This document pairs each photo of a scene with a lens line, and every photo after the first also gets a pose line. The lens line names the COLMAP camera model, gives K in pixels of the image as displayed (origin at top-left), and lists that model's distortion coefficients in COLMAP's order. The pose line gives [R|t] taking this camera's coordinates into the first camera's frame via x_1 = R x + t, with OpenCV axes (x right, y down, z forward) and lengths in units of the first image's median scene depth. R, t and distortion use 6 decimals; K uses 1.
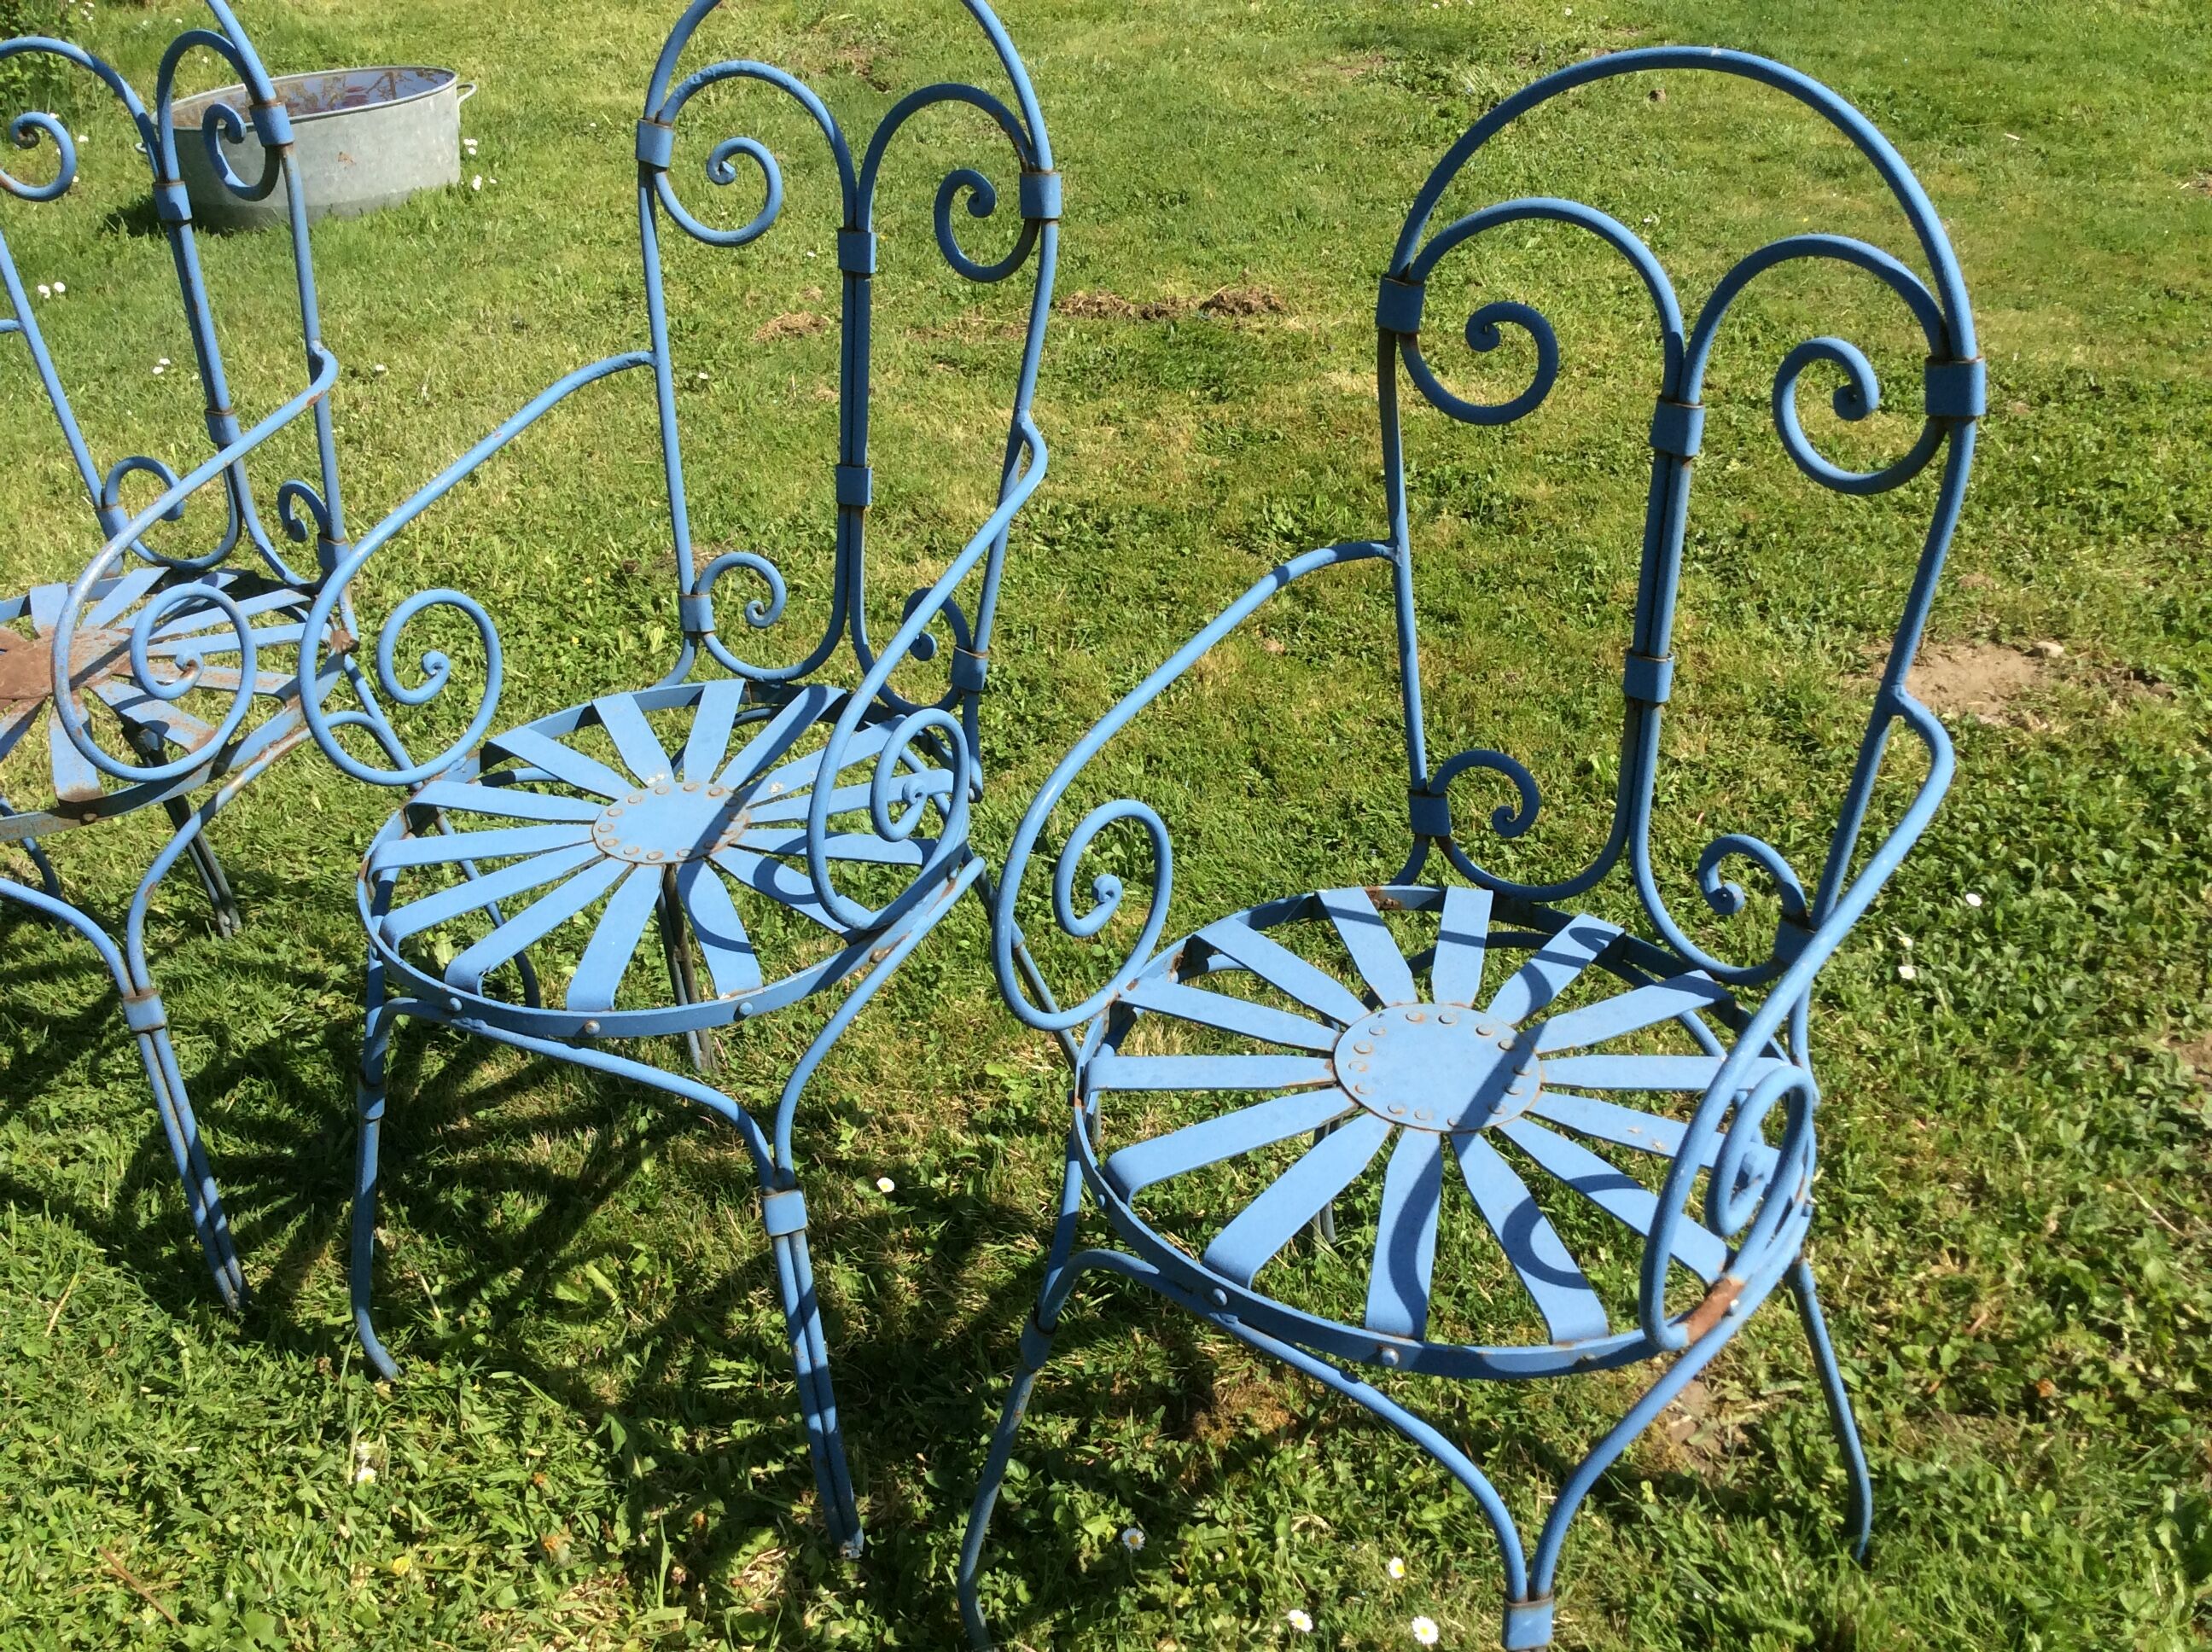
lens RADIAL K [[1962.2, 0, 1106.0], [0, 1962.2, 826.0], [0, 0, 1]] dist [0.131666, -0.243990]
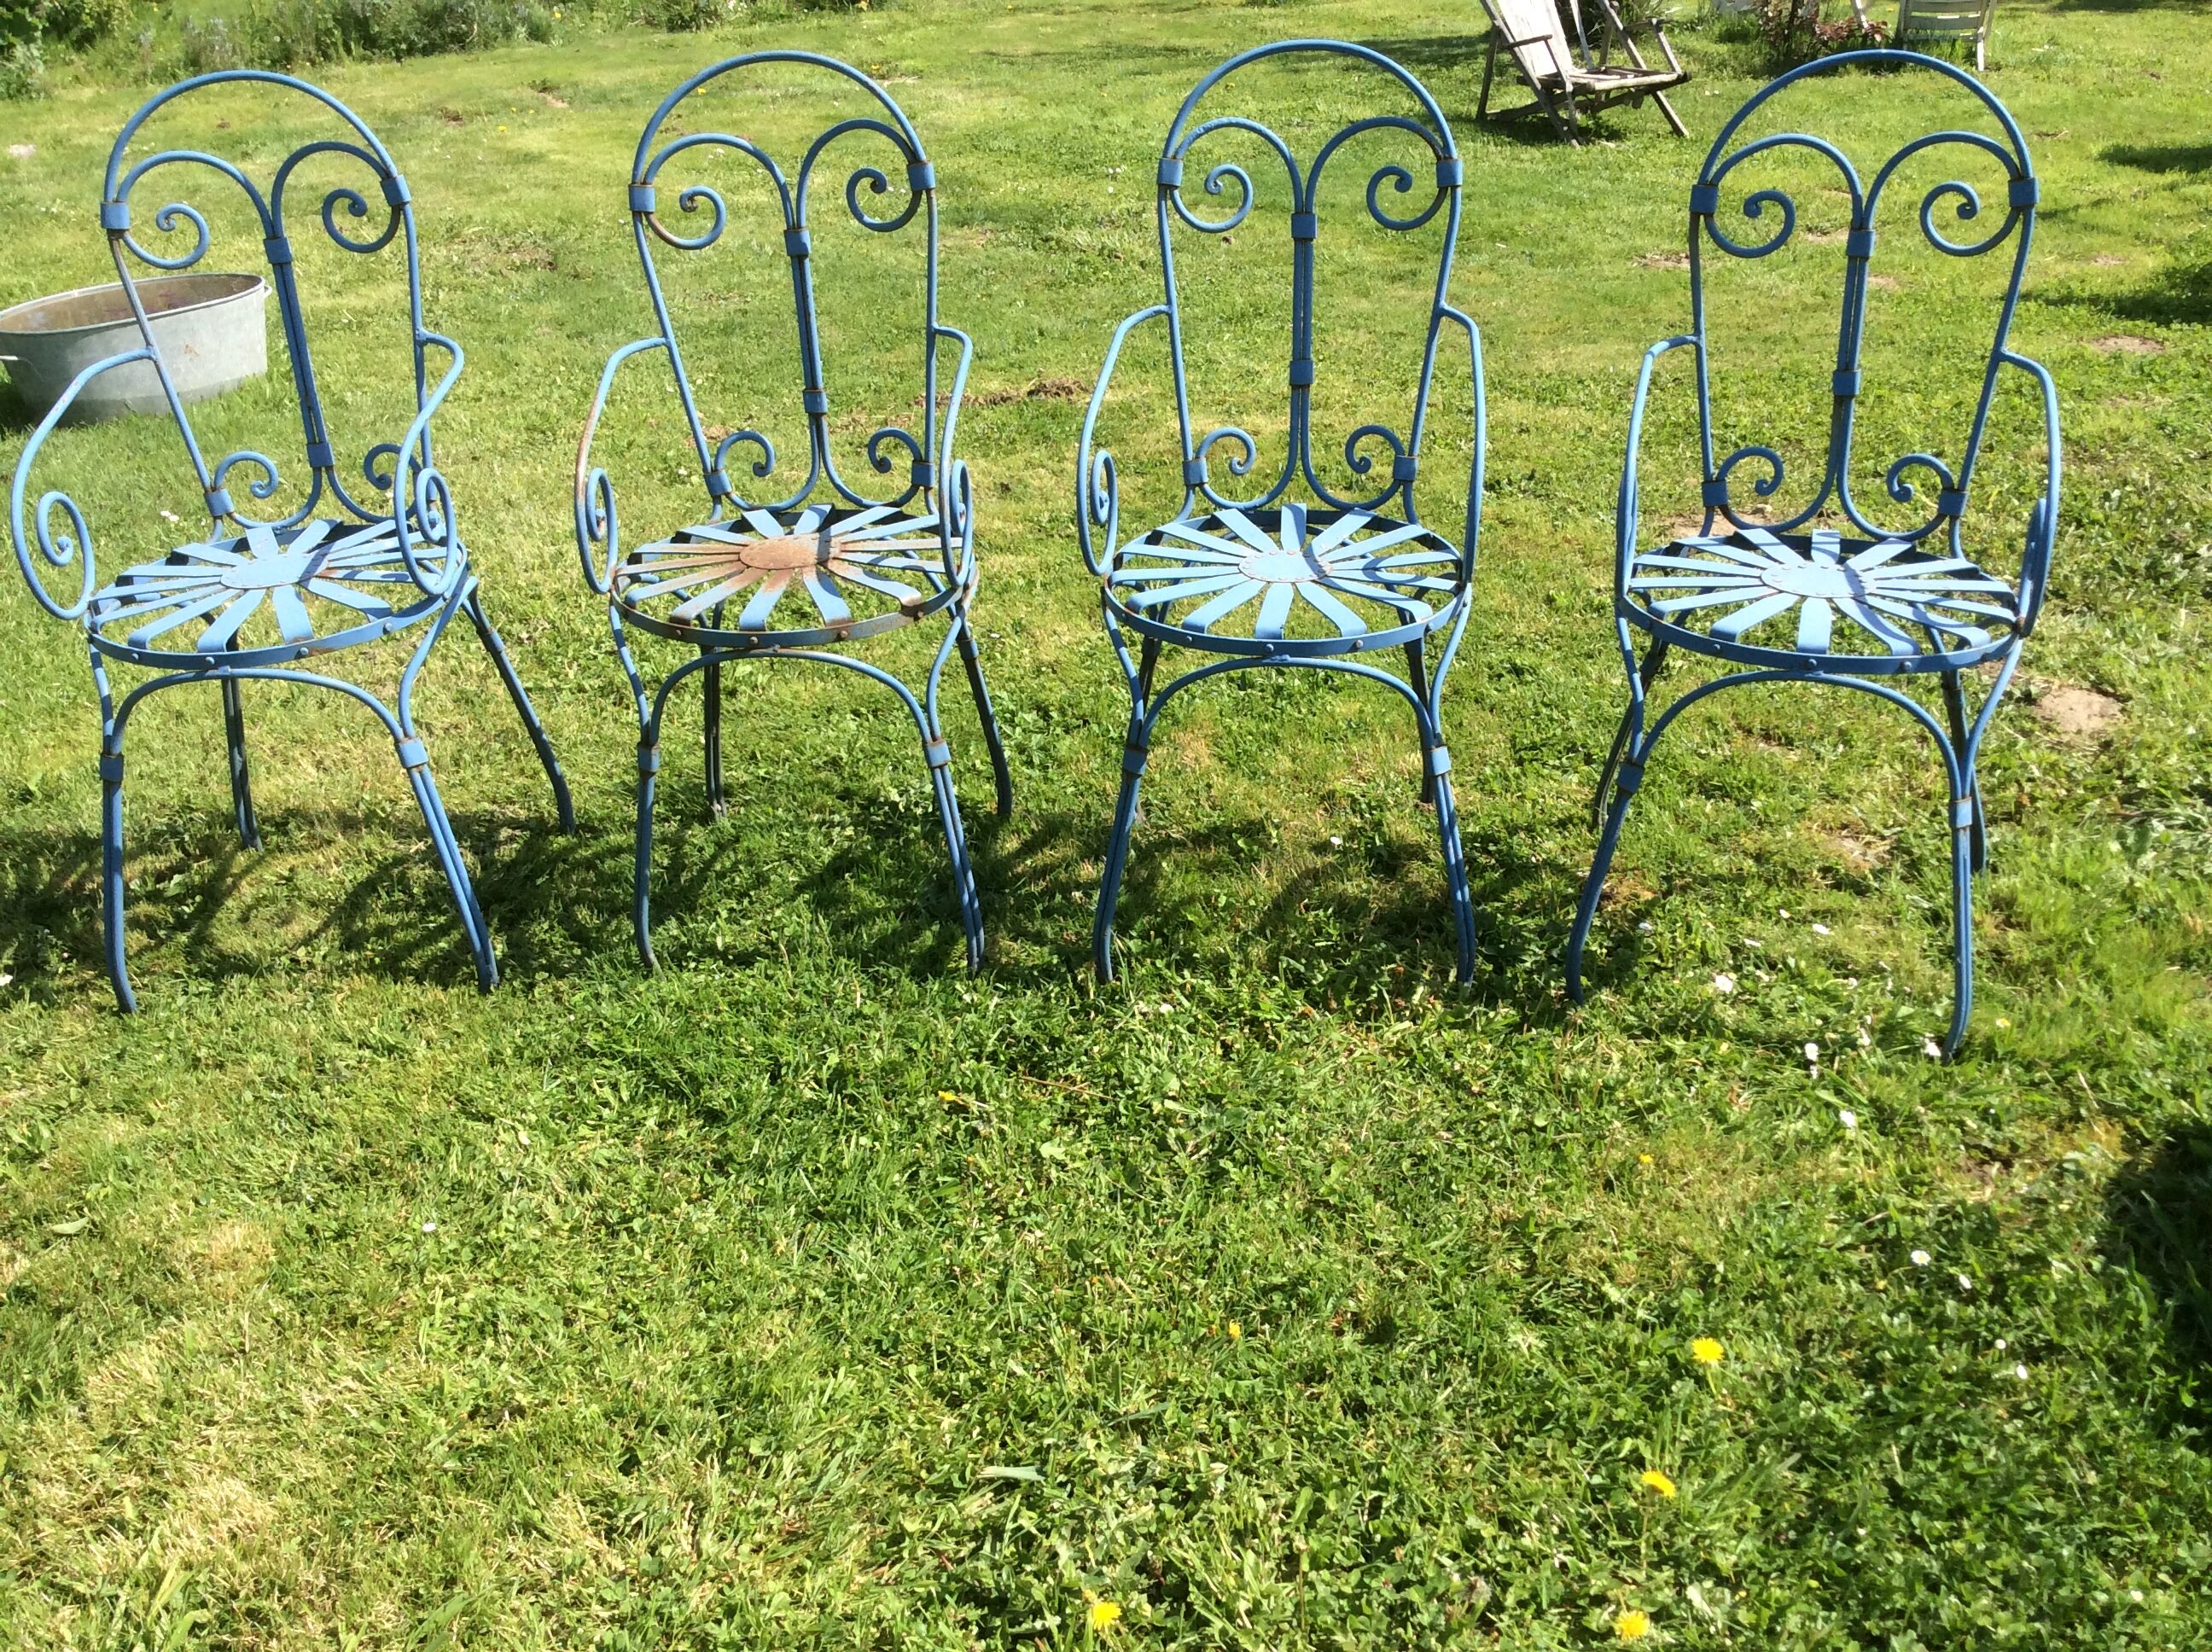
lens RADIAL K [[1933.8, 0, 1106.0], [0, 1933.8, 826.0], [0, 0, 1]] dist [0.108761, -0.223172]
pose [[0.942753, -0.150680, 0.297512, -0.887047], [0.179952, 0.980932, -0.073419, 0.305404], [-0.280776, 0.122754, 0.951891, -0.463907]]
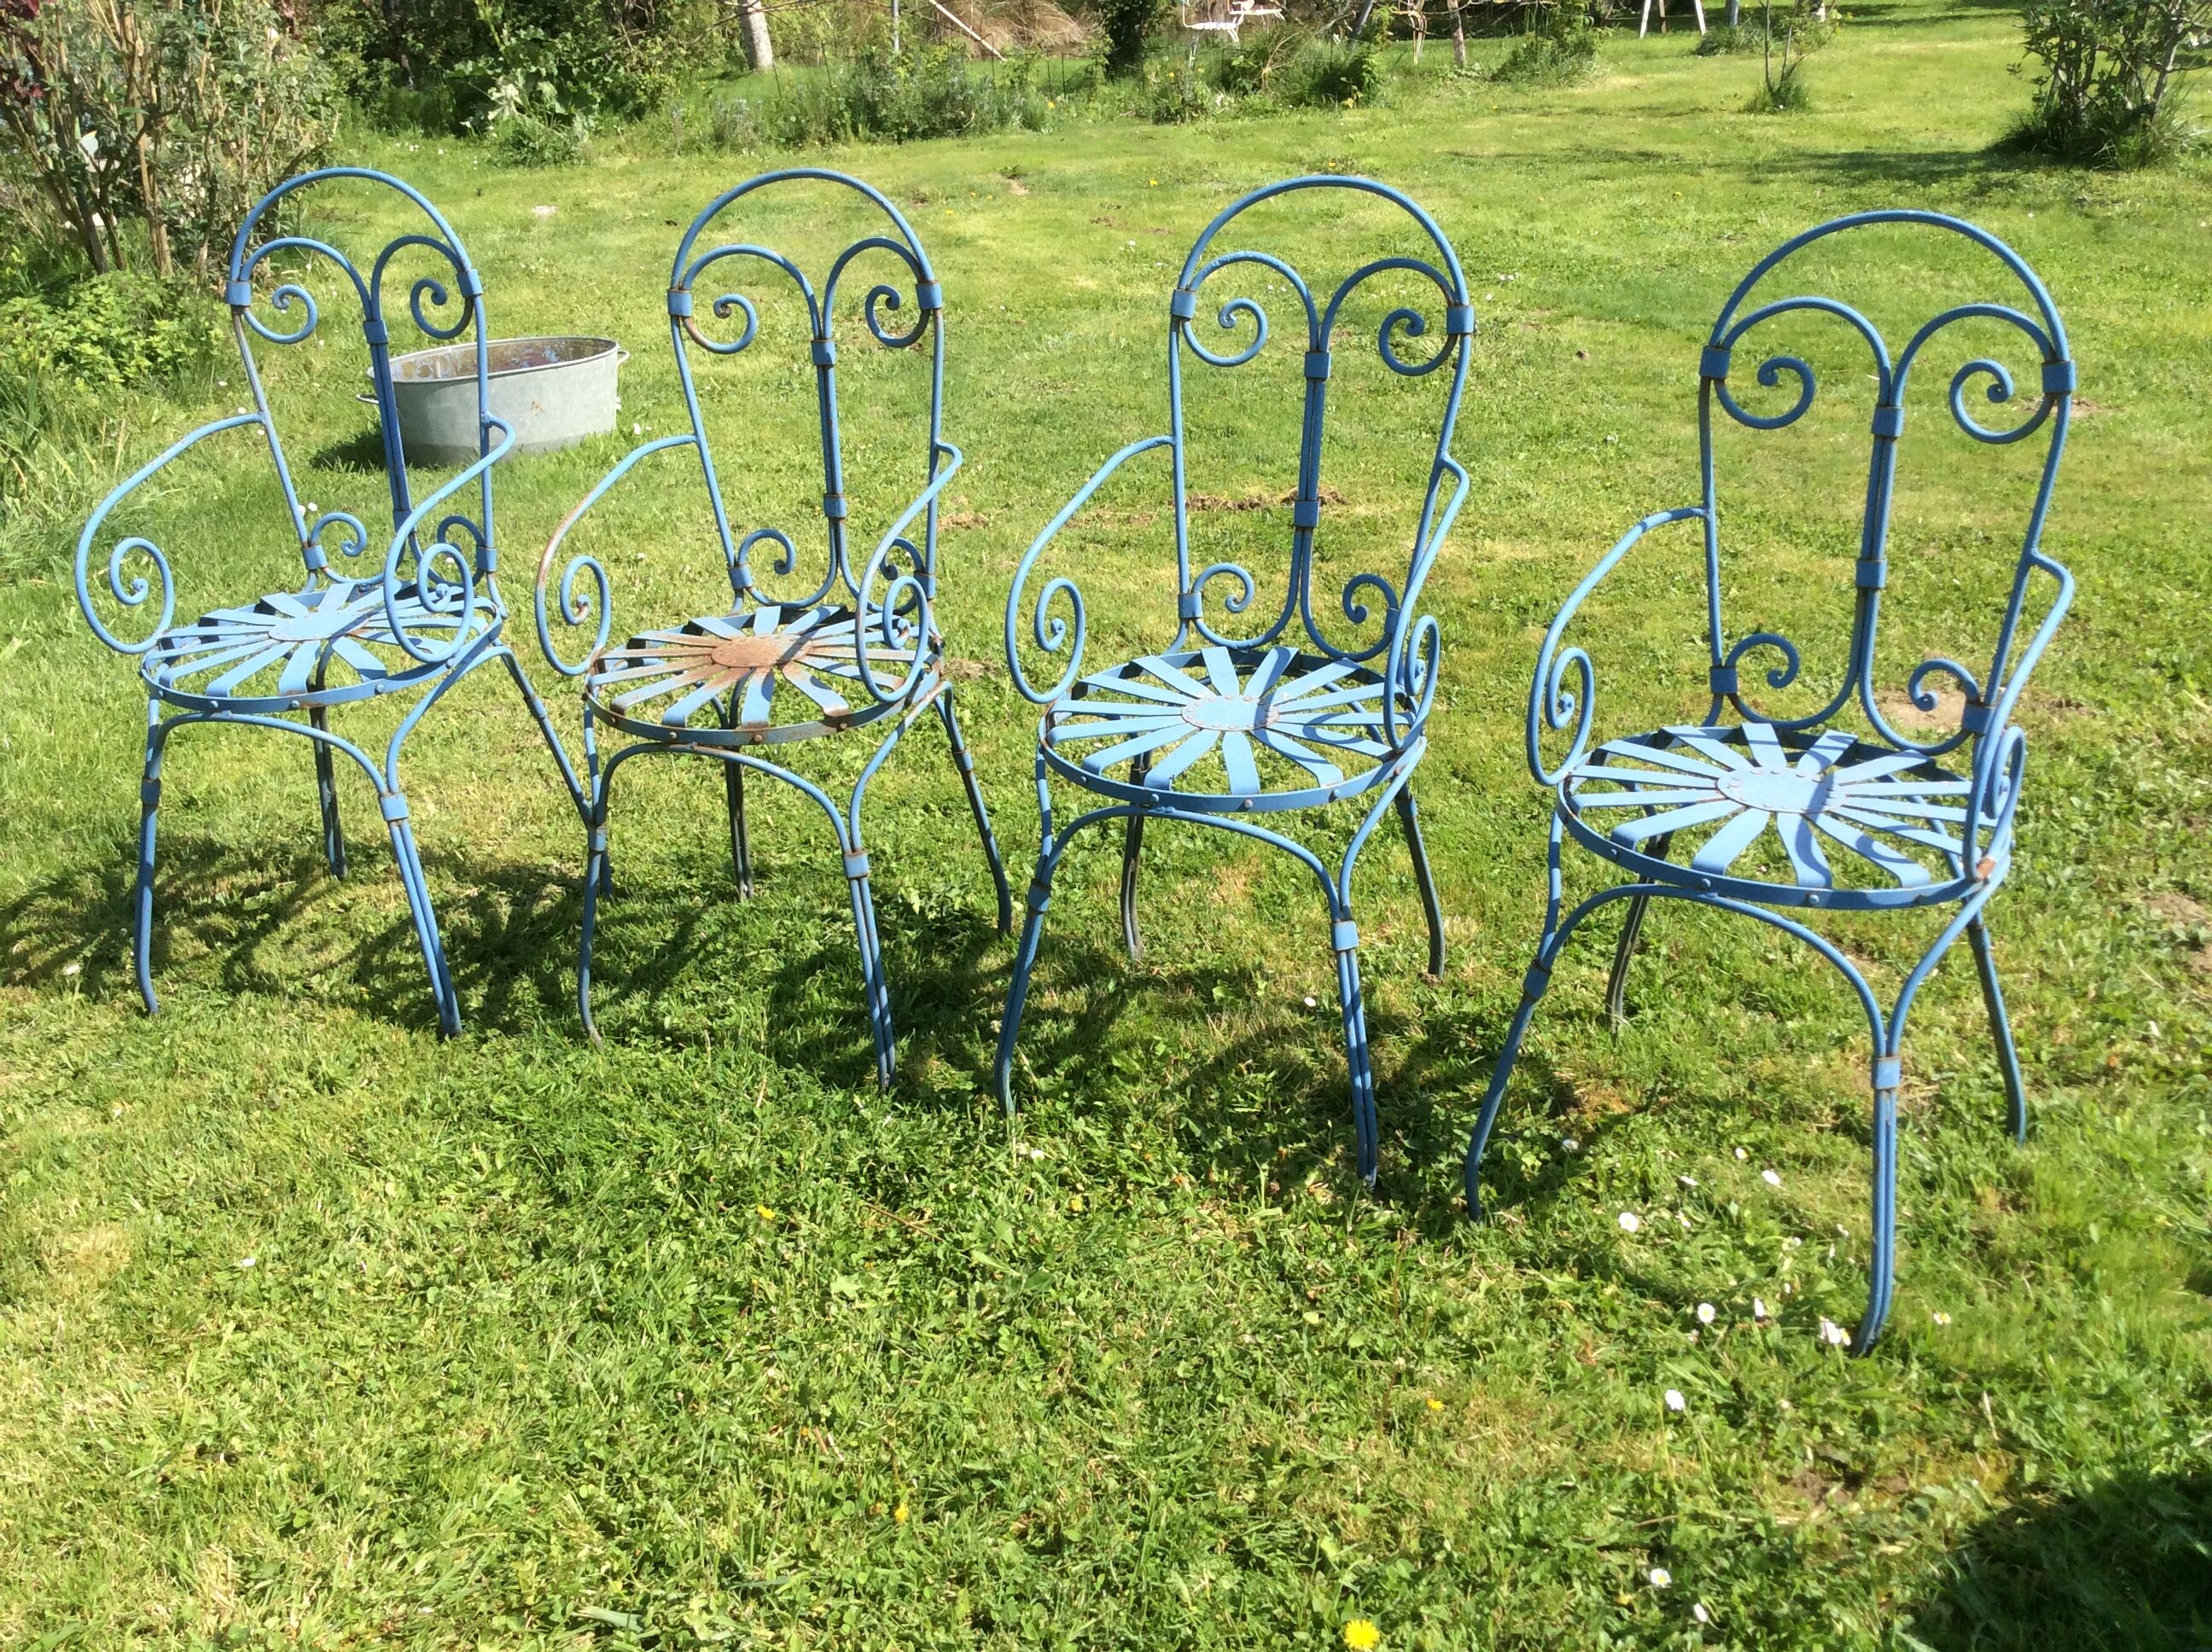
lens RADIAL K [[1933.8, 0, 1106.0], [0, 1933.8, 826.0], [0, 0, 1]] dist [0.108761, -0.223172]
pose [[0.996791, -0.028181, 0.074925, -0.445626], [0.038416, 0.989564, -0.138882, 0.302004], [-0.070230, 0.141315, 0.987470, -0.504488]]
